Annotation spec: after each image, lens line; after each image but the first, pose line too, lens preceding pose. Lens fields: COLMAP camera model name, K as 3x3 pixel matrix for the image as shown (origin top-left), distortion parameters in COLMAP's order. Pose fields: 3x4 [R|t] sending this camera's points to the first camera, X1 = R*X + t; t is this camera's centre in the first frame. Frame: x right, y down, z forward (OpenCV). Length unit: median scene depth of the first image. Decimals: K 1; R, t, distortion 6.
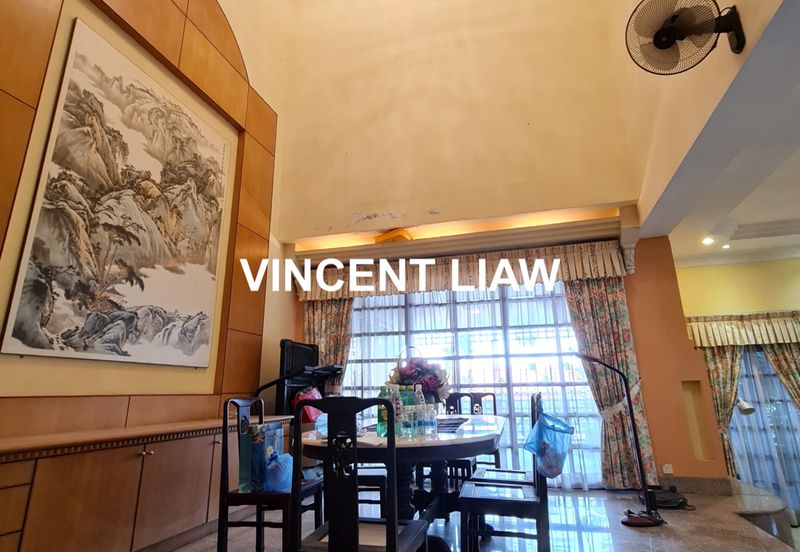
lens RADIAL K [[432.8, 0, 404.7], [0, 432.8, 268.6], [0, 0, 1]] dist [0.002924, -0.003046]
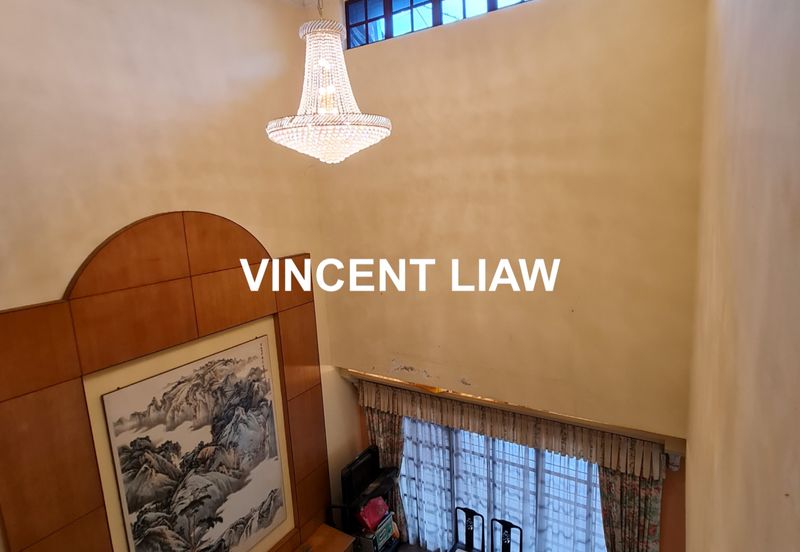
lens RADIAL K [[432.8, 0, 406.5], [0, 432.8, 270.4], [0, 0, 1]] dist [0.002924, -0.003046]
pose [[0.961500, 0.019706, -0.274097, 0.246605], [0.102414, 0.899875, 0.423953, -0.961438], [0.255007, -0.435702, 0.863212, 0.268026]]
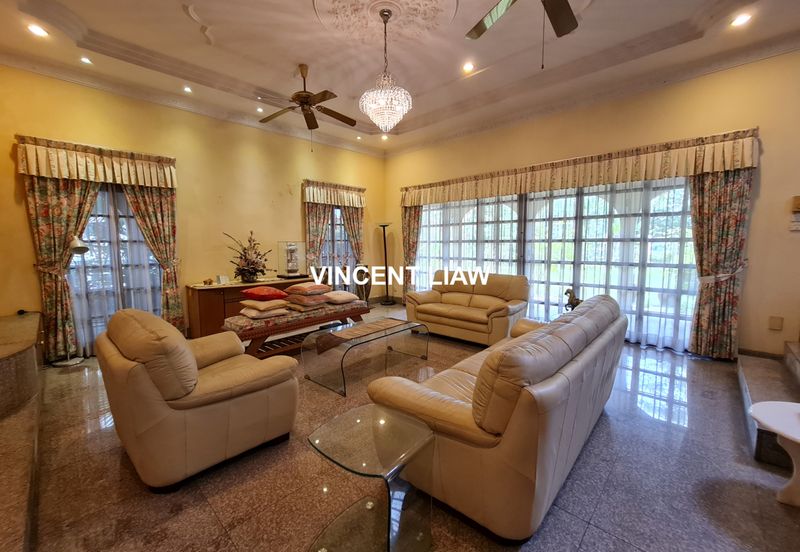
lens RADIAL K [[331.5, 0, 392.0], [0, 331.5, 276.0], [0, 0, 1]] dist [0.002085, 0.001393]
pose [[0.483529, -0.074857, 0.872122, 0.605154], [-0.241753, 0.946163, 0.215247, 0.083652], [-0.841282, -0.314917, 0.439400, 0.136094]]
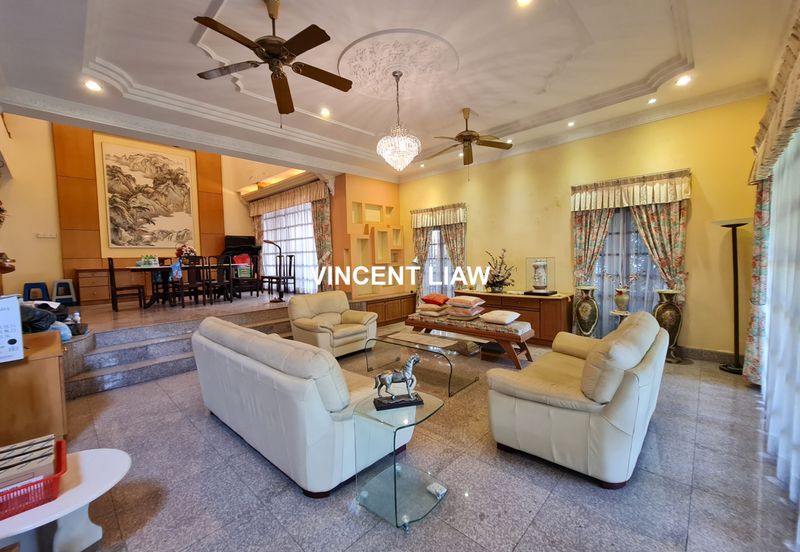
lens RADIAL K [[331.5, 0, 398.0], [0, 331.5, 271.7], [0, 0, 1]] dist [0.002085, 0.001393]
pose [[0.879246, 0.014708, -0.476141, 1.716790], [0.140805, 0.946839, 0.289259, -0.063672], [0.455083, -0.321373, 0.830433, -0.245969]]
